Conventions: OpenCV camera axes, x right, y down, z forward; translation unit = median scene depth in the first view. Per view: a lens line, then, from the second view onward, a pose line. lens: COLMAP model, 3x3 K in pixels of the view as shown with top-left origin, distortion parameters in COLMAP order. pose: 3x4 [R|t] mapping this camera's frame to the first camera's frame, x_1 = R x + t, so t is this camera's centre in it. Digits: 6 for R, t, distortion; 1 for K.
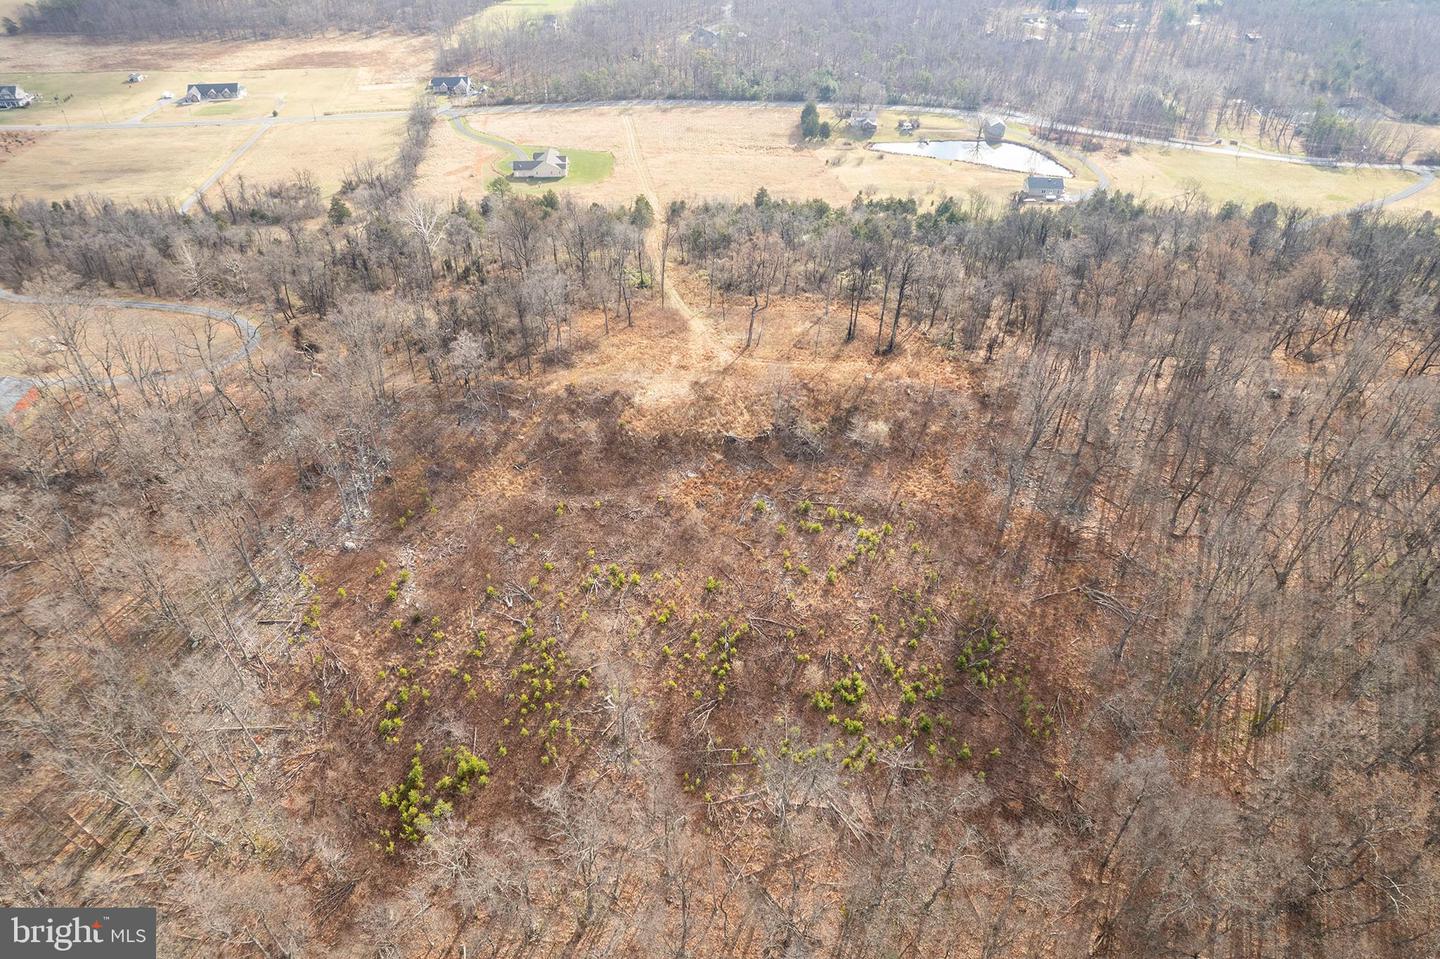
lens RADIAL K [[930.0, 0, 719.5], [0, 930.0, 484.9], [0, 0, 1]] dist [-0.076379, 0.070689]
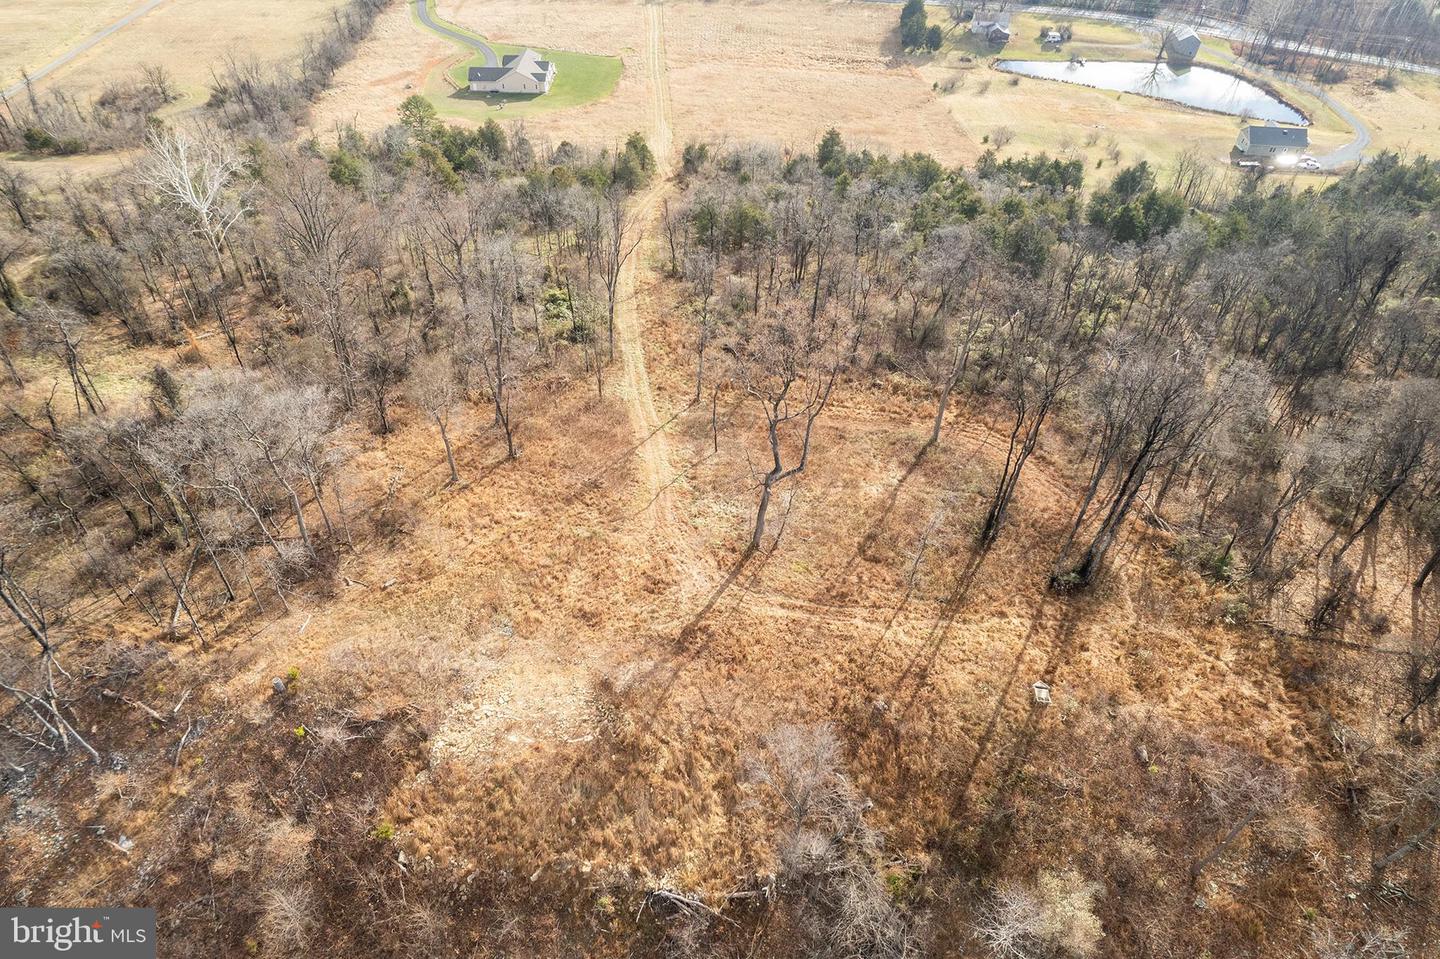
lens RADIAL K [[930.0, 0, 707.2], [0, 930.0, 477.3], [0, 0, 1]] dist [-0.076379, 0.070689]
pose [[0.994701, 0.072931, -0.072460, 0.024209], [-0.066402, 0.993837, 0.088765, -0.139223], [0.078487, -0.083483, 0.993414, 0.359661]]
